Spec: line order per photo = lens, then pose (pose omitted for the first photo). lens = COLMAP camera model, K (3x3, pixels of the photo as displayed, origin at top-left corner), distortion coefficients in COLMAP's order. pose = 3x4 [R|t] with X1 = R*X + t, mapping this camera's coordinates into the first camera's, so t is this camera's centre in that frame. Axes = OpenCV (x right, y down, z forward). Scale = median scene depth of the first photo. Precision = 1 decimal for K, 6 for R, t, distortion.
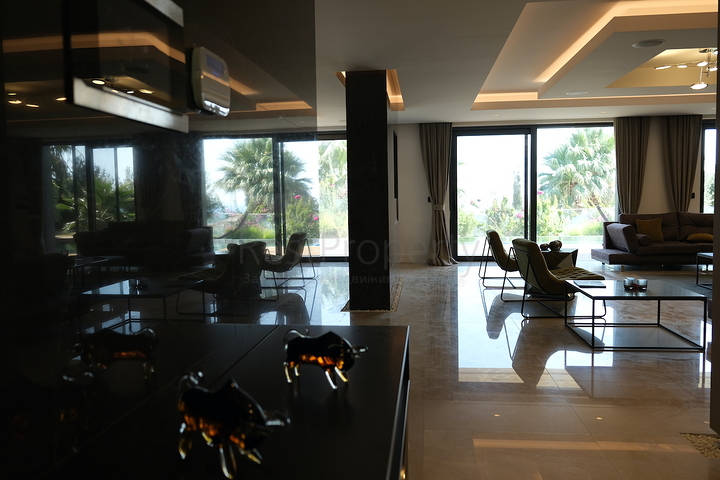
lens RADIAL K [[566.4, 0, 362.7], [0, 566.4, 238.7], [0, 0, 1]] dist [-0.017315, 0.008448]
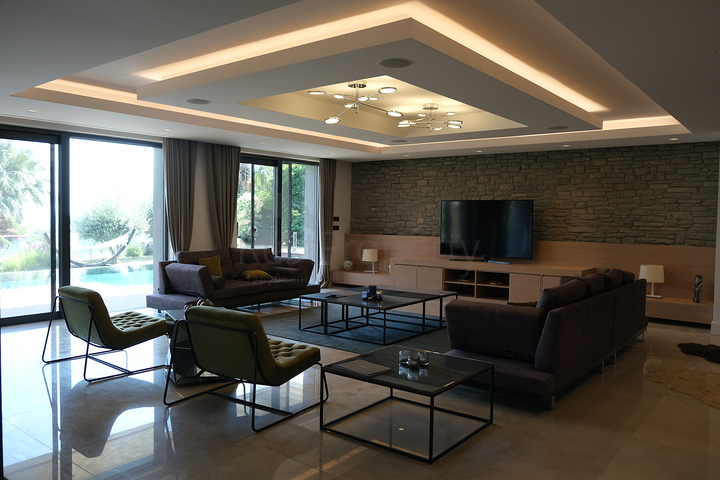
lens RADIAL K [[566.4, 0, 358.3], [0, 566.4, 236.9], [0, 0, 1]] dist [-0.017315, 0.008448]
pose [[0.530556, -0.009488, 0.847597, -0.113593], [0.042742, 0.998965, -0.015572, -0.038144], [-0.846571, 0.044490, 0.530413, 0.293631]]
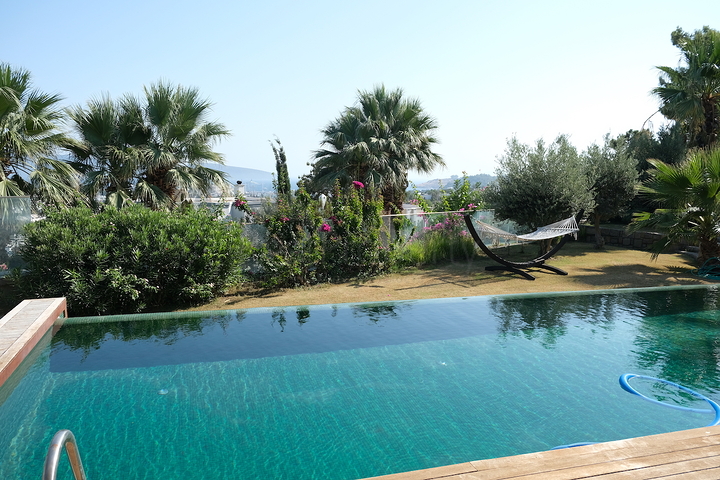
lens RADIAL K [[566.4, 0, 360.2], [0, 566.4, 240.2], [0, 0, 1]] dist [-0.017315, 0.008448]
pose [[0.911054, -0.010819, 0.412145, 0.183429], [-0.007067, 0.999099, 0.041850, -0.109475], [-0.412226, -0.041041, 0.910157, 1.058500]]
